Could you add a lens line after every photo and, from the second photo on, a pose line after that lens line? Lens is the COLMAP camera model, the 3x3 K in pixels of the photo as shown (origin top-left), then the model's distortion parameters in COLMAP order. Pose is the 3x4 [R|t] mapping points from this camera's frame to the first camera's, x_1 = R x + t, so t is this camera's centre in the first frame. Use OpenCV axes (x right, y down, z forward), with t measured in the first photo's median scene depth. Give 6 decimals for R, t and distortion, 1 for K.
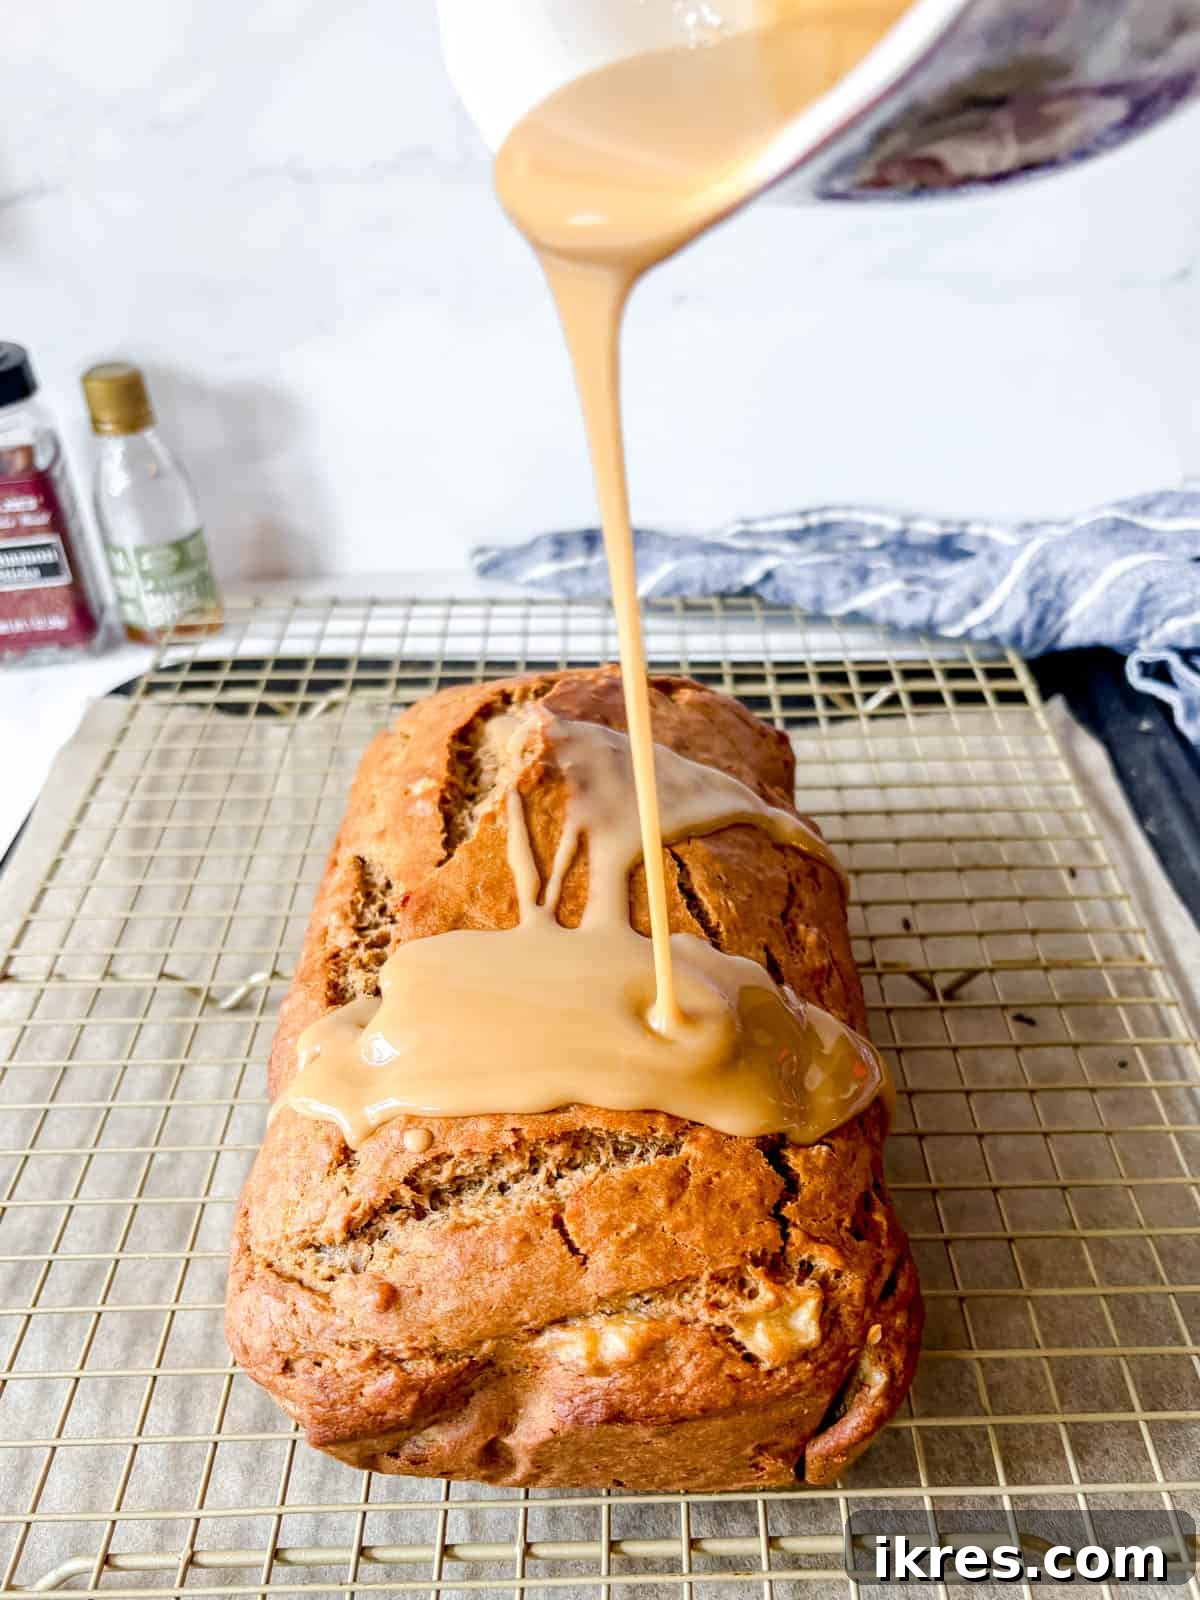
lens RADIAL K [[1507.9, 0, 600.0], [0, 1507.9, 800.0], [0, 0, 1]] dist [0.057244, -0.366933]
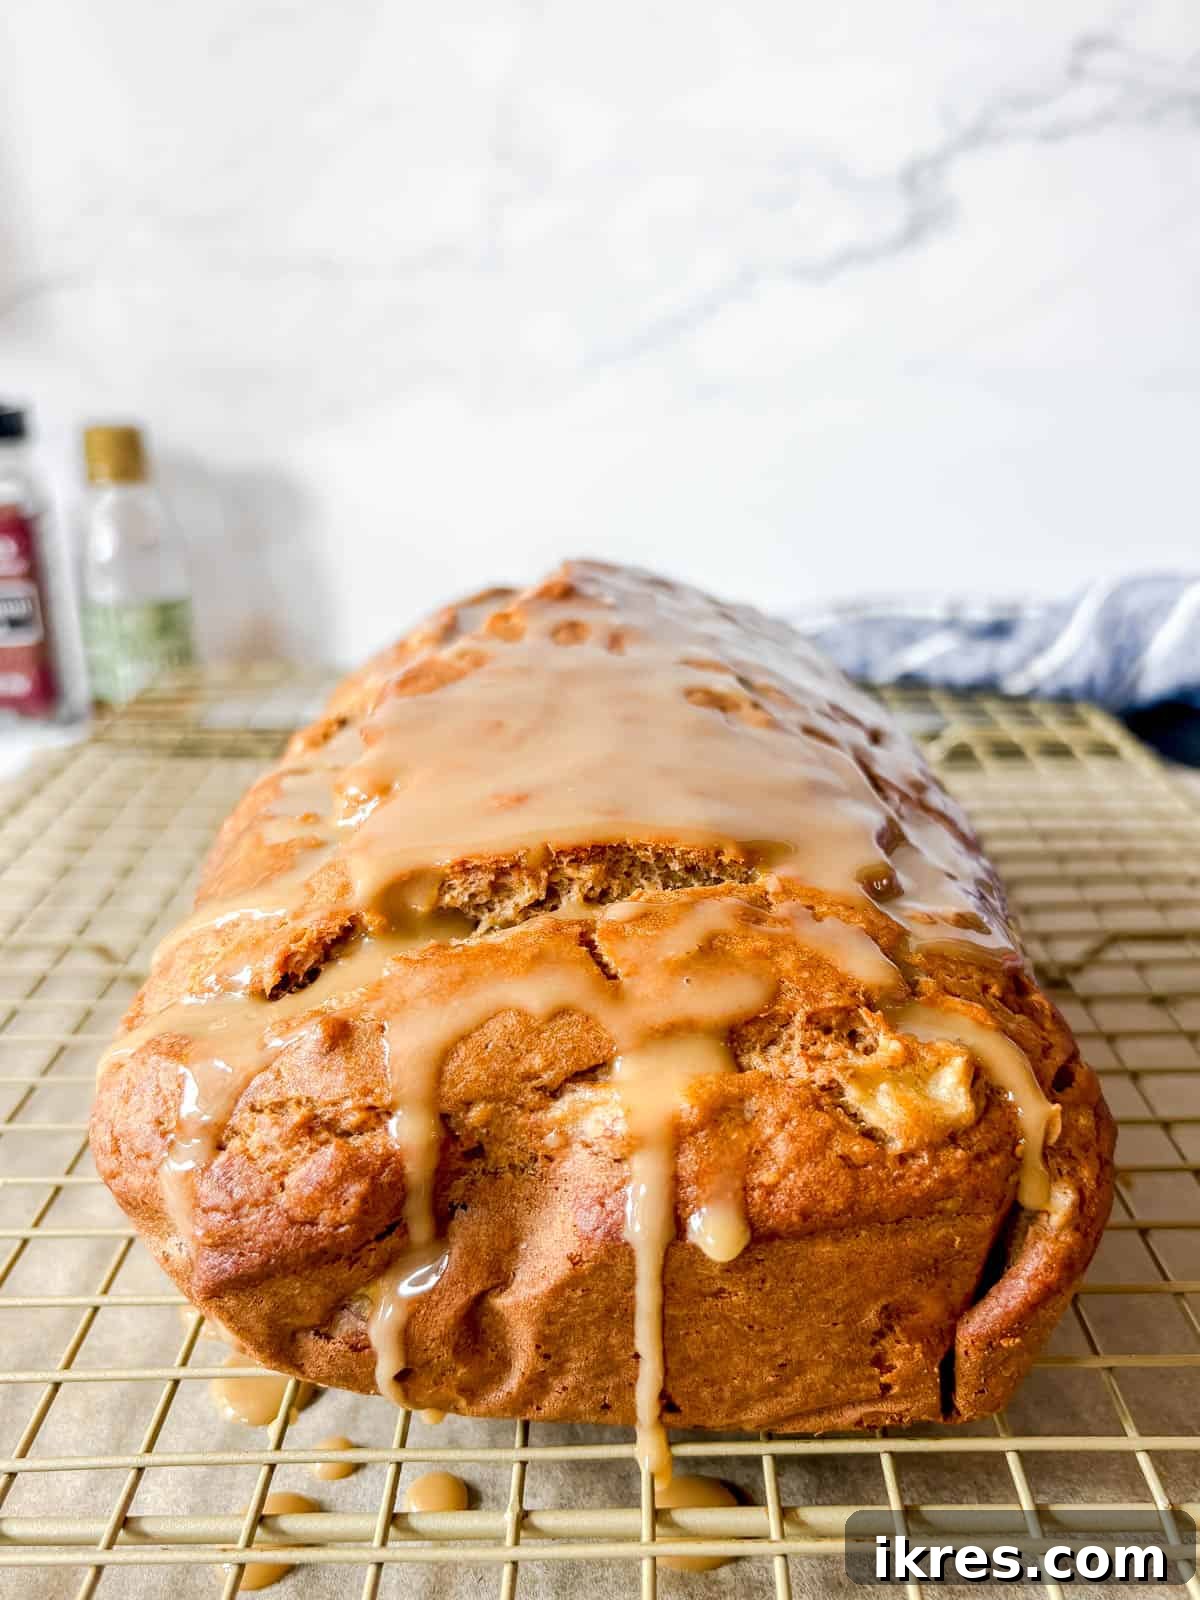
lens RADIAL K [[1507.9, 0, 600.0], [0, 1507.9, 800.0], [0, 0, 1]] dist [0.057244, -0.366933]
pose [[0.999838, 0.017950, 0.001122, -0.023535], [-0.016675, 0.948577, -0.316108, 0.437134], [-0.006739, 0.316038, 0.948723, 0.317415]]
